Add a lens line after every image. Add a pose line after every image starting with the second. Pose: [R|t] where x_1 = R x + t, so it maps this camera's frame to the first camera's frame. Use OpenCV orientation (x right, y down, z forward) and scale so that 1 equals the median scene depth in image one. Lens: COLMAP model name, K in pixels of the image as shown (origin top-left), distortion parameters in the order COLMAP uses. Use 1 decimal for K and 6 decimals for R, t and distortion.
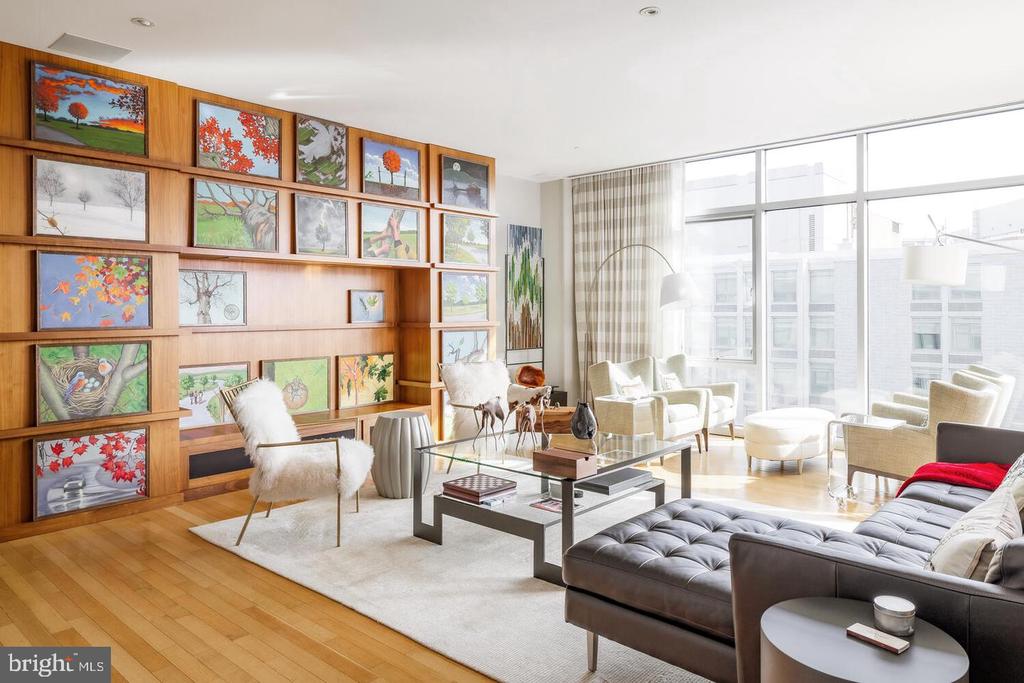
lens RADIAL K [[686.3, 0, 513.5], [0, 686.3, 314.5], [0, 0, 1]] dist [-0.006014, -0.003805]
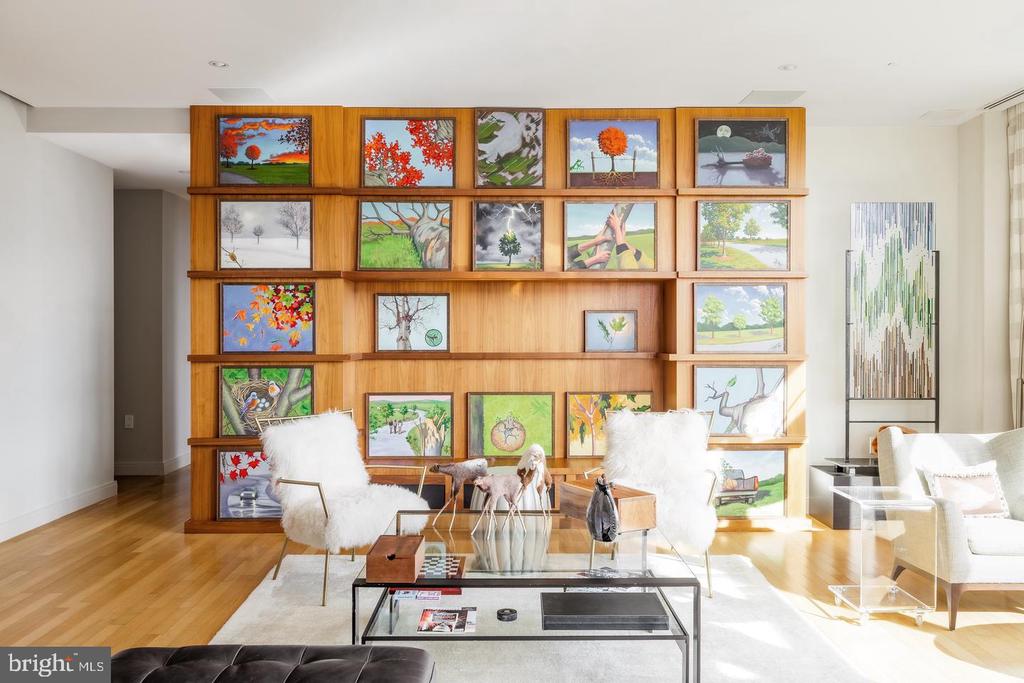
lens RADIAL K [[849.0, 0, 512.2], [0, 849.0, 338.0], [0, 0, 1]] dist [-0.006862, -0.002082]
pose [[0.664450, 0.010011, -0.747266, 0.501109], [-0.006965, 0.999950, 0.007203, -0.011802], [0.747300, 0.000419, 0.664486, 0.316393]]
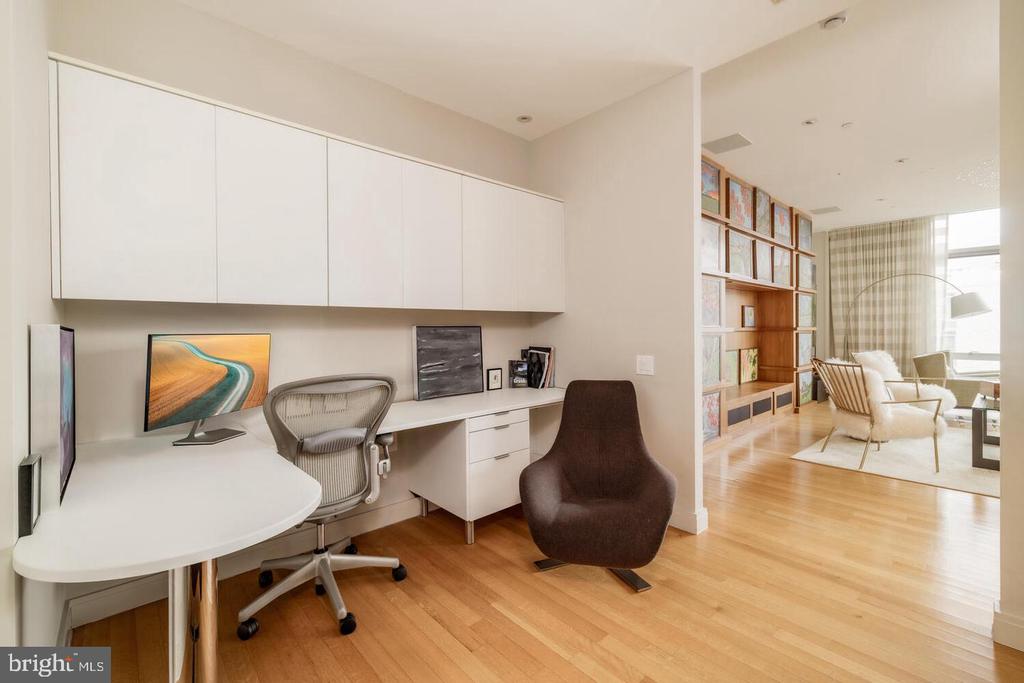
lens RADIAL K [[451.3, 0, 511.8], [0, 451.3, 335.5], [0, 0, 1]] dist [-0.000874, -0.000106]
pose [[0.992558, 0.000017, -0.121773, -0.703475], [0.000561, 0.999989, 0.004708, 0.029415], [0.121772, -0.004741, 0.992547, -0.056048]]
